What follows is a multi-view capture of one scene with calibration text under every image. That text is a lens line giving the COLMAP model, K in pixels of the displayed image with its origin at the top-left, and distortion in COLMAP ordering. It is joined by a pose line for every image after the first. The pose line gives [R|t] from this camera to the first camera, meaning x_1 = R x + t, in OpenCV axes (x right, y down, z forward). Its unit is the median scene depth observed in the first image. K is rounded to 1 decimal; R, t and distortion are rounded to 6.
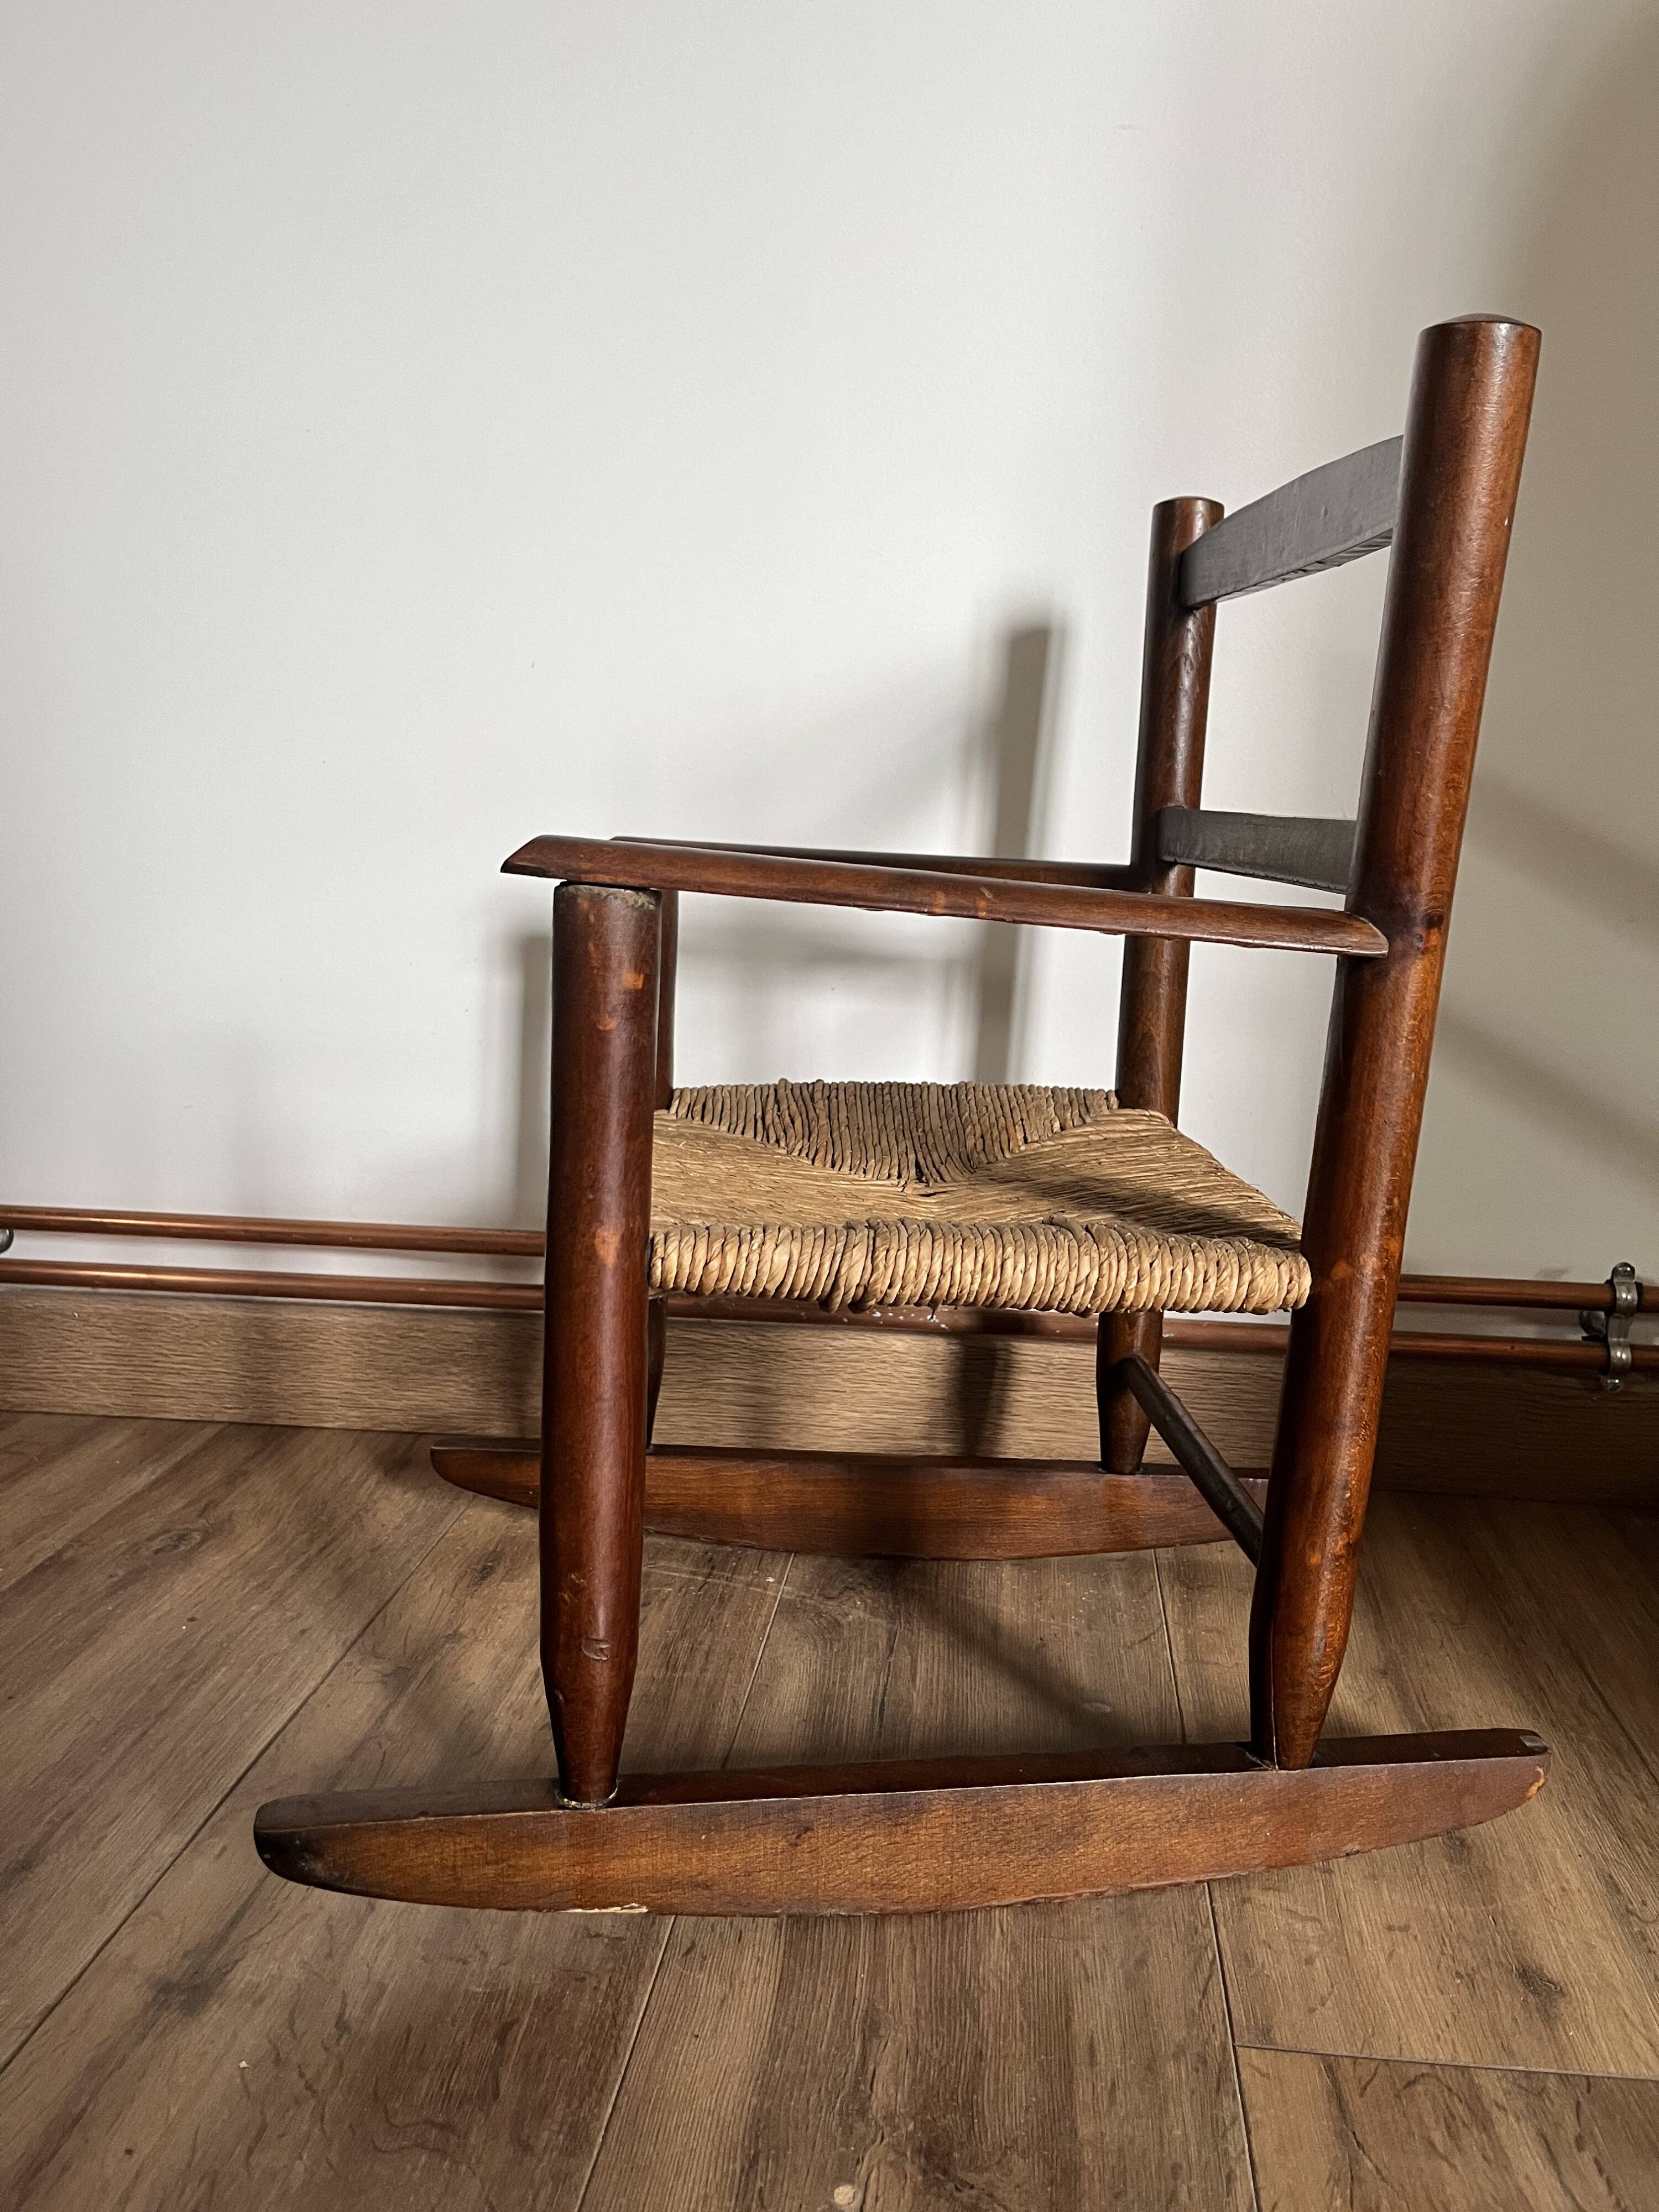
lens RADIAL K [[1656.0, 0, 814.6], [0, 1656.0, 1110.2], [0, 0, 1]] dist [0.077027, -0.117474]
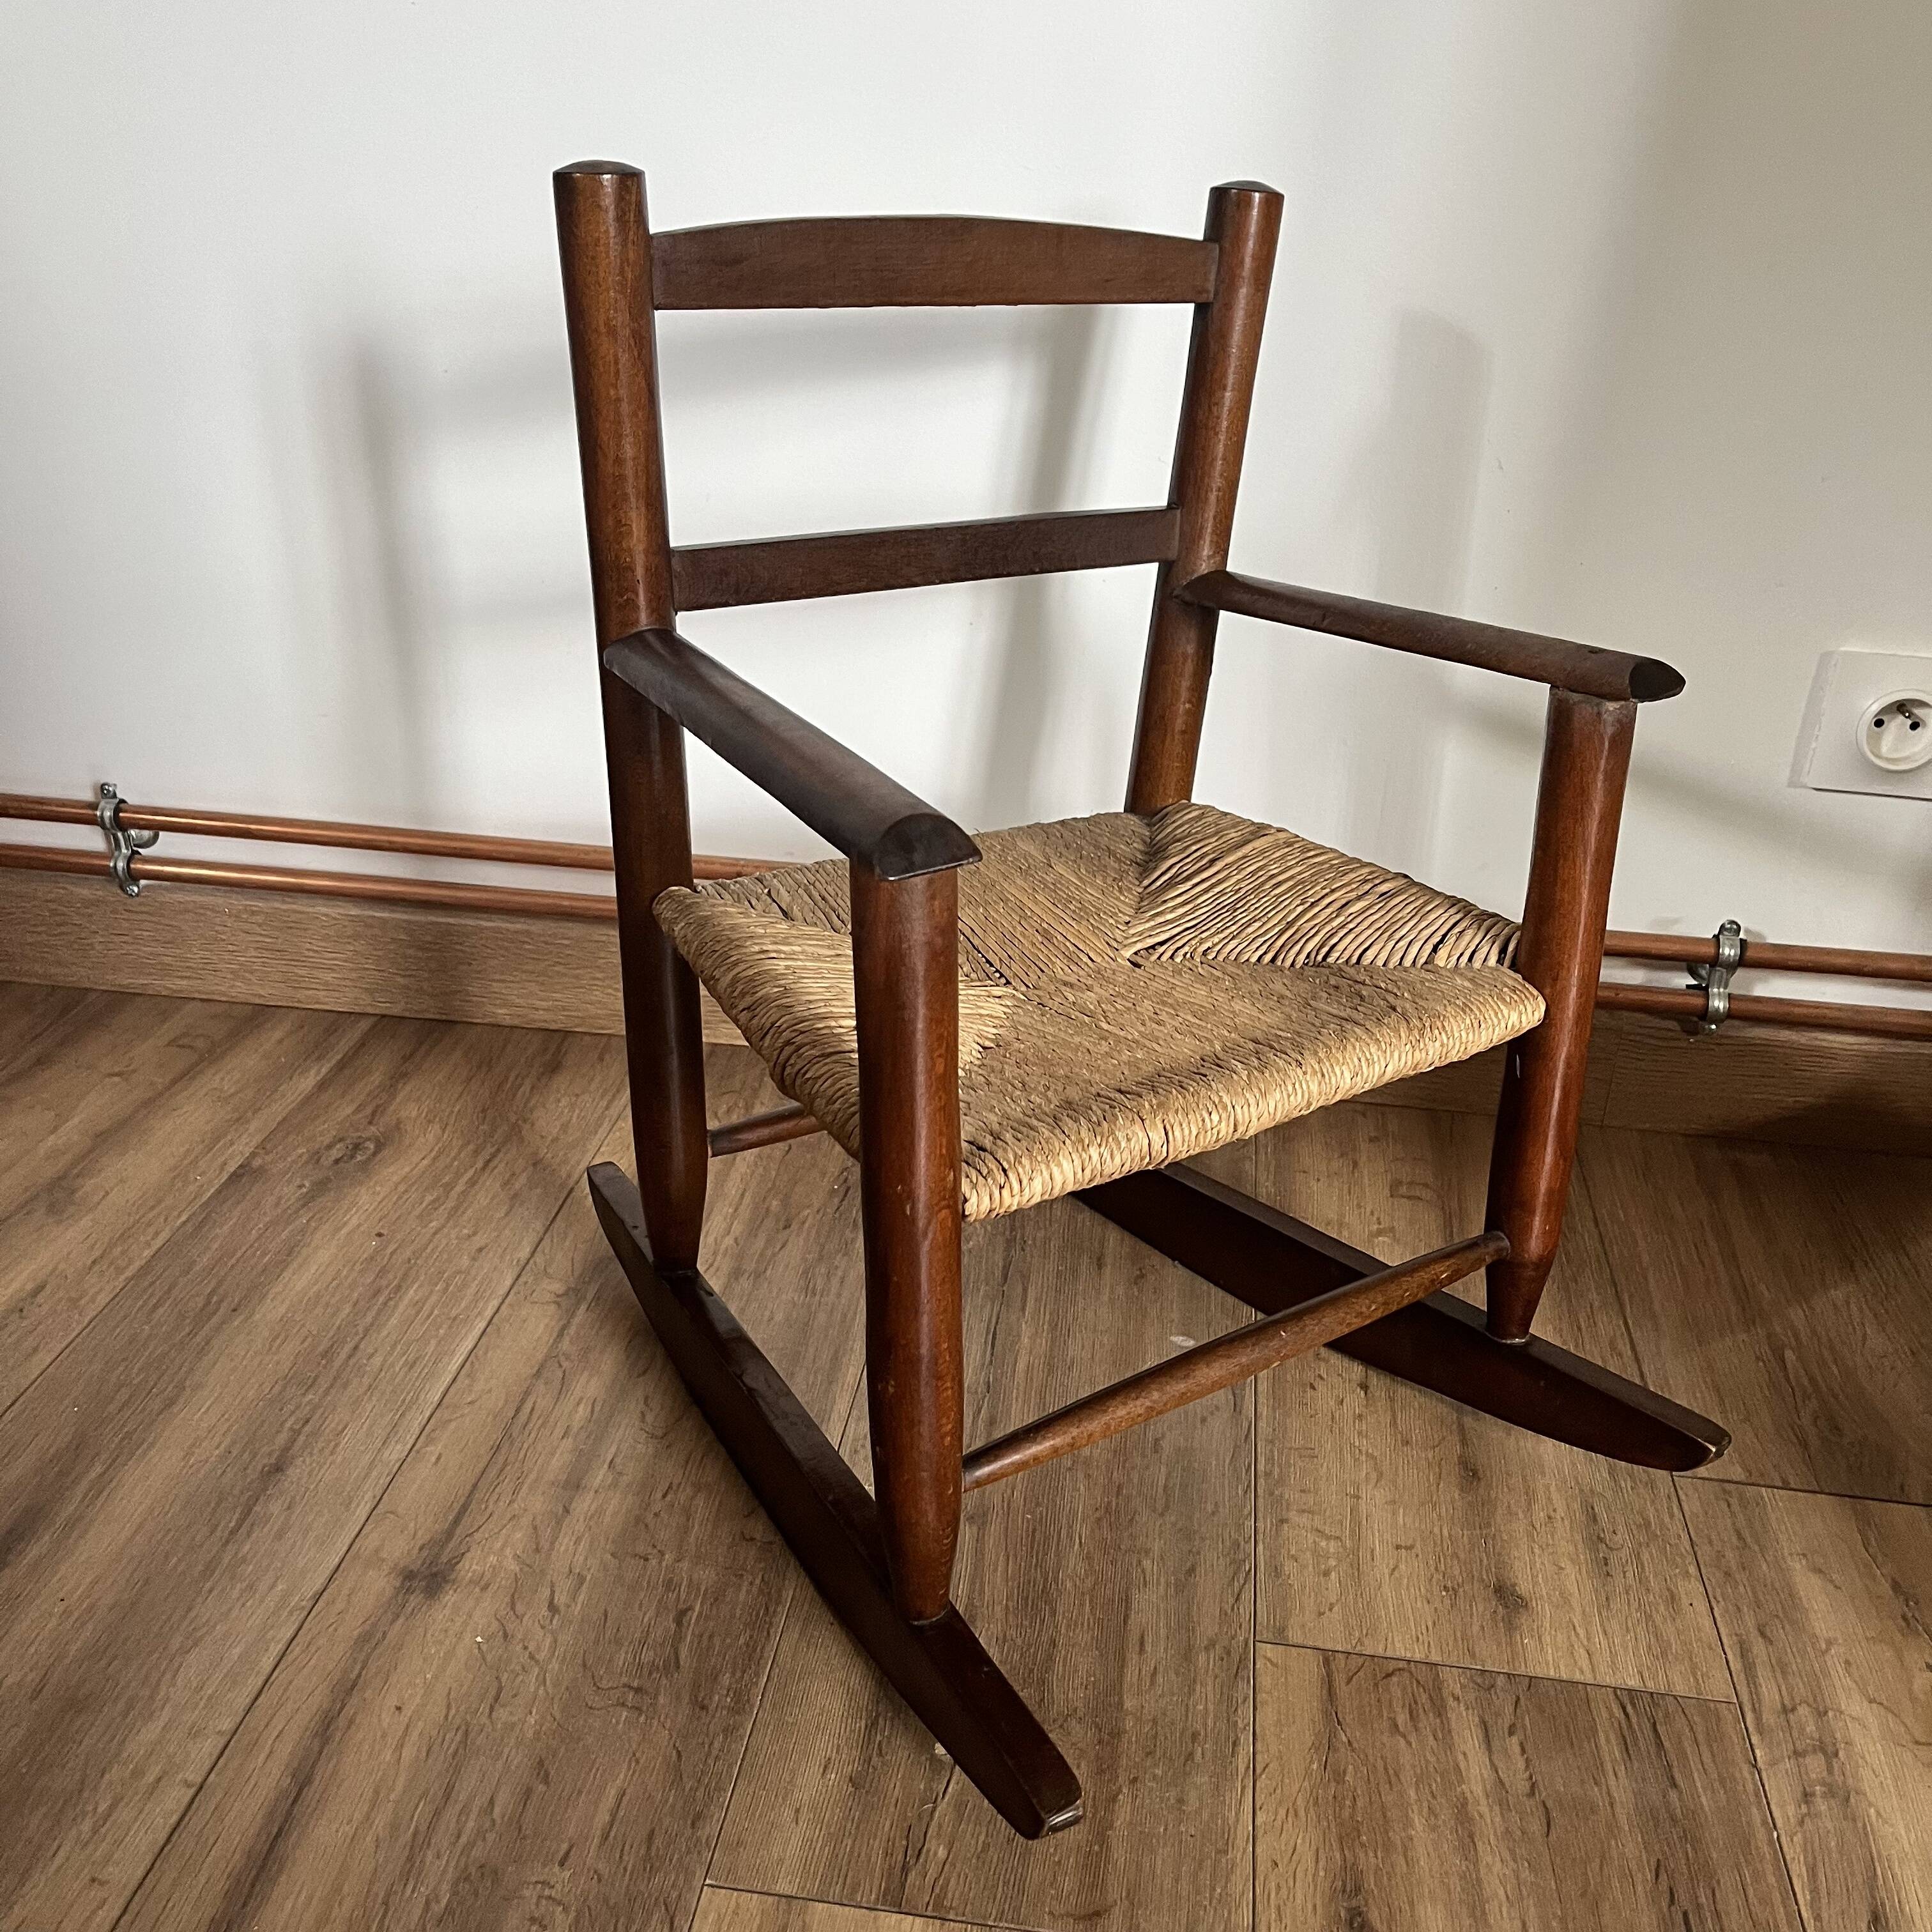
lens RADIAL K [[1936.2, 0, 947.8], [0, 1936.2, 968.2], [0, 0, 1]] dist [0.018396, 0.001063]
pose [[0.999730, 0.021924, -0.007682, 0.017356], [-0.019231, 0.966537, 0.255806, -0.298406], [0.013033, -0.255589, 0.966698, -0.287289]]
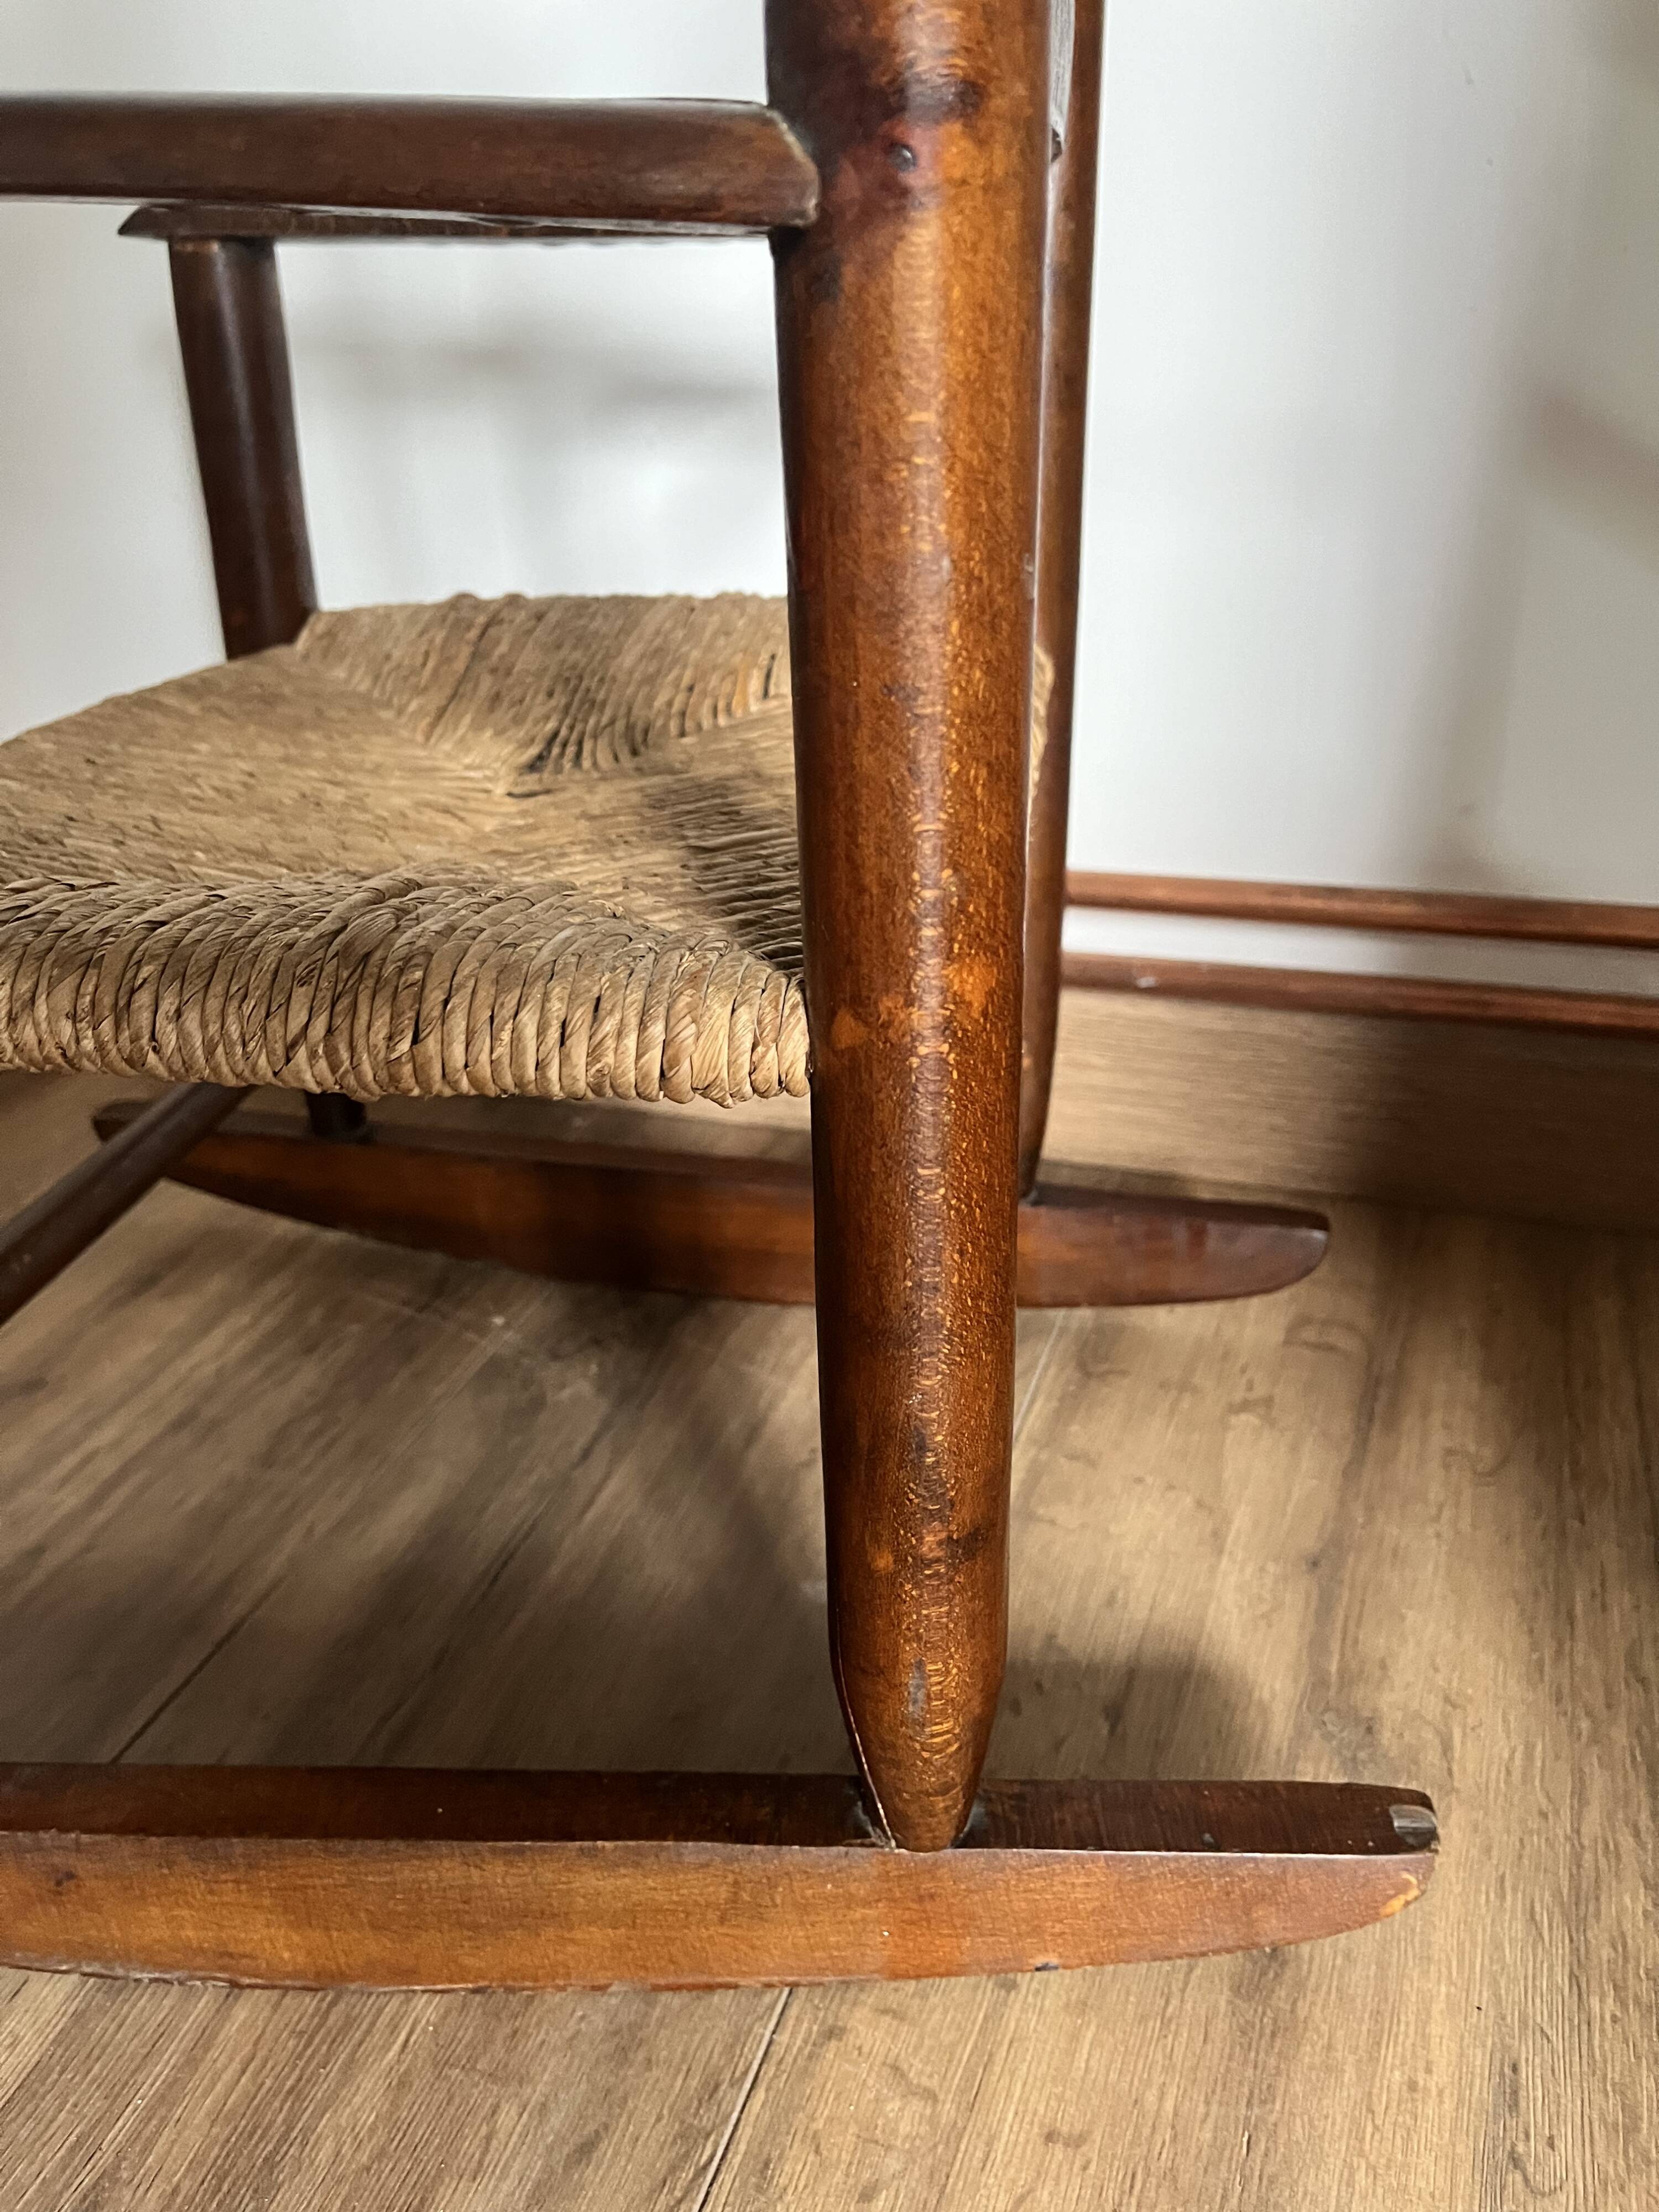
lens RADIAL K [[1684.7, 0, 846.0], [0, 1684.7, 1058.6], [0, 0, 1]] dist [0.060751, -0.111348]
pose [[0.978118, 0.037252, -0.204690, 0.407852], [0.015052, 0.968590, 0.248207, -0.007413], [0.207507, -0.245857, 0.946834, 0.574918]]
